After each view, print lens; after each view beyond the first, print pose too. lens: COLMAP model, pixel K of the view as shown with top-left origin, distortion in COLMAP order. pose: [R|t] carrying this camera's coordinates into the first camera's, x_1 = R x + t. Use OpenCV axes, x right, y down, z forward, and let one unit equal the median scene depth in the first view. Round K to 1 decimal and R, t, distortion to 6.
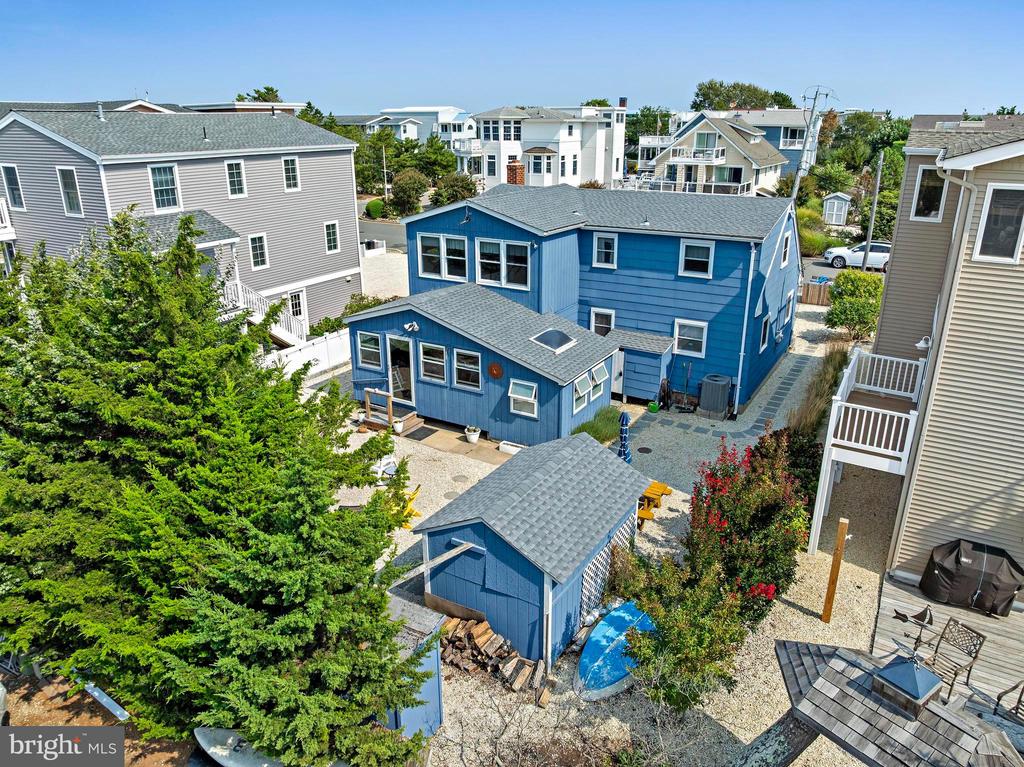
lens RADIAL K [[721.6, 0, 510.3], [0, 721.6, 380.5], [0, 0, 1]] dist [-0.023038, -0.020307]
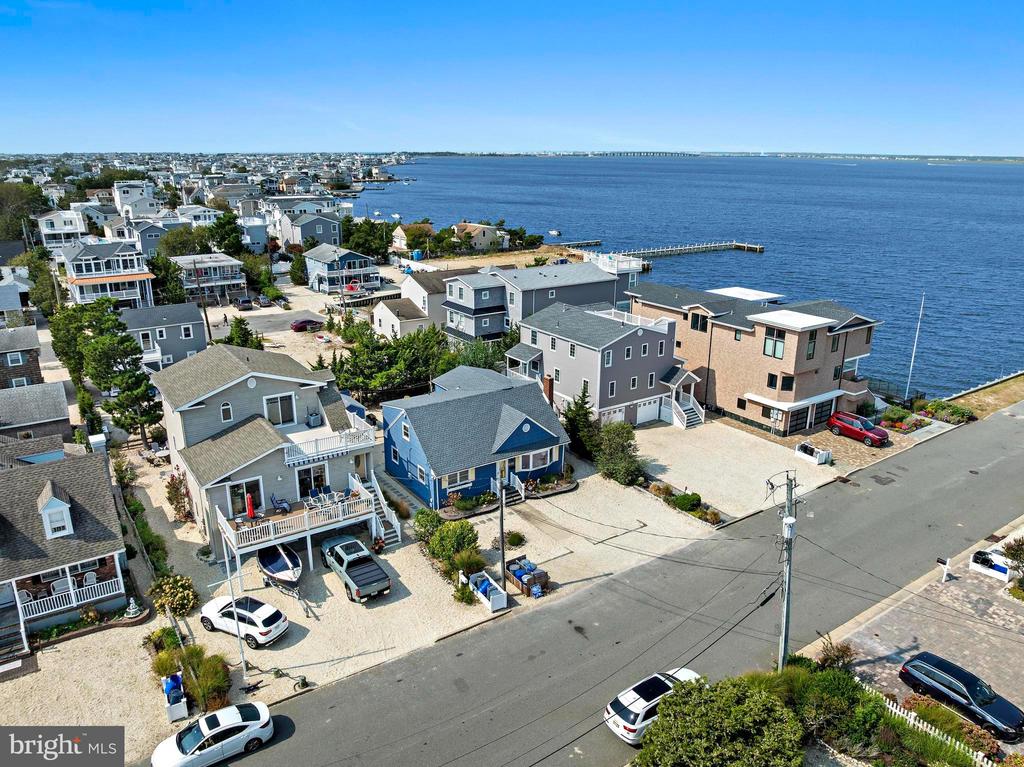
lens RADIAL K [[740.6, 0, 514.8], [0, 740.6, 377.9], [0, 0, 1]] dist [-0.036315, -0.002386]
pose [[-0.418809, 0.269981, -0.867012, 2.166028], [-0.313394, 0.853145, 0.417047, -1.369864], [0.852281, 0.446380, -0.272694, 1.873988]]
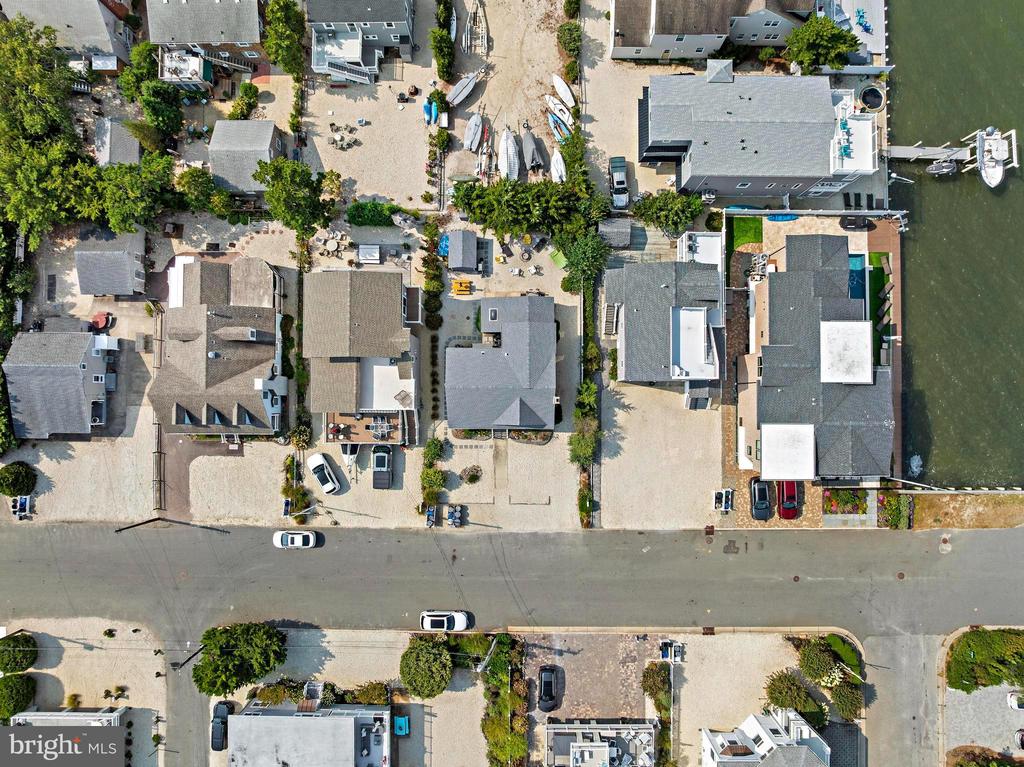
lens RADIAL K [[740.6, 0, 514.8], [0, 740.6, 377.9], [0, 0, 1]] dist [-0.036315, -0.002386]
pose [[-0.860882, 0.508800, 0.002115, 0.113108], [-0.158959, -0.272901, 0.948819, -3.438990], [0.483336, 0.816485, 0.315814, 0.099199]]
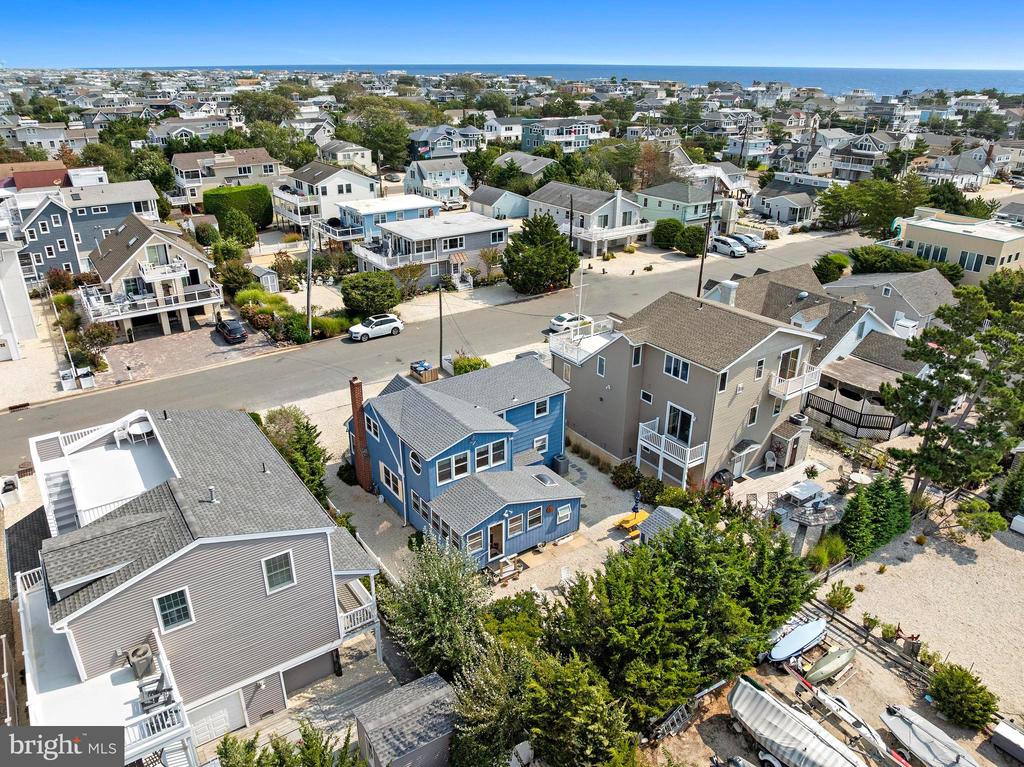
lens RADIAL K [[721.6, 0, 510.3], [0, 721.6, 380.5], [0, 0, 1]] dist [-0.023038, -0.020307]
pose [[0.416206, -0.366085, 0.832319, -1.315729], [0.308793, 0.917875, 0.249302, -0.718899], [-0.855231, 0.153253, 0.495069, 0.095197]]
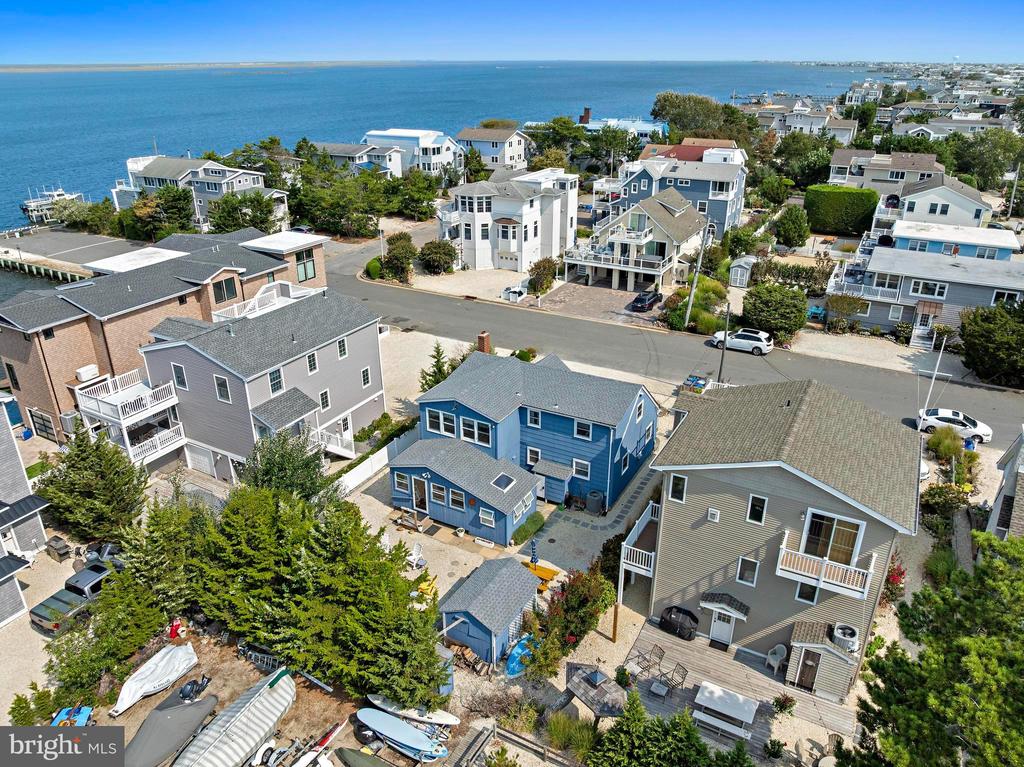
lens RADIAL K [[721.6, 0, 510.3], [0, 721.6, 380.5], [0, 0, 1]] dist [-0.023038, -0.020307]
pose [[0.999528, -0.013217, 0.027729, 0.027096], [0.011147, 0.997232, 0.073506, -0.411157], [-0.028624, -0.073162, 0.996909, -0.756972]]
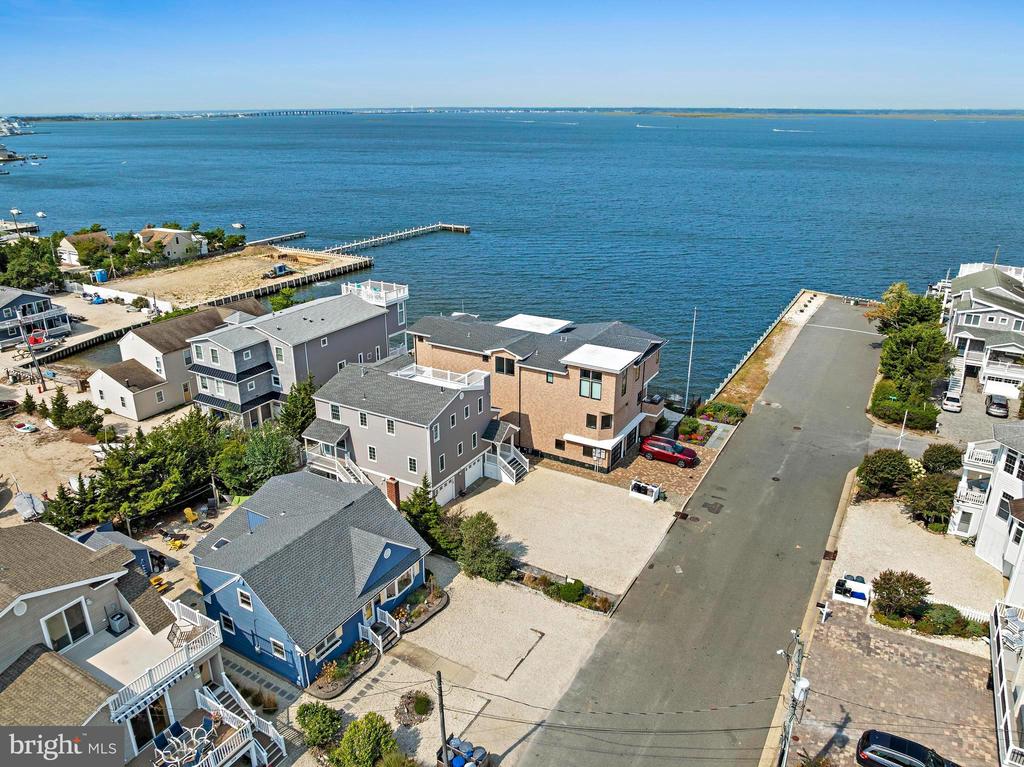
lens RADIAL K [[721.6, 0, 510.3], [0, 721.6, 380.5], [0, 0, 1]] dist [-0.023038, -0.020307]
pose [[0.008354, 0.359539, -0.933093, 1.823174], [-0.339206, 0.878817, 0.335589, -1.444402], [0.940675, 0.313707, 0.129300, 1.266377]]
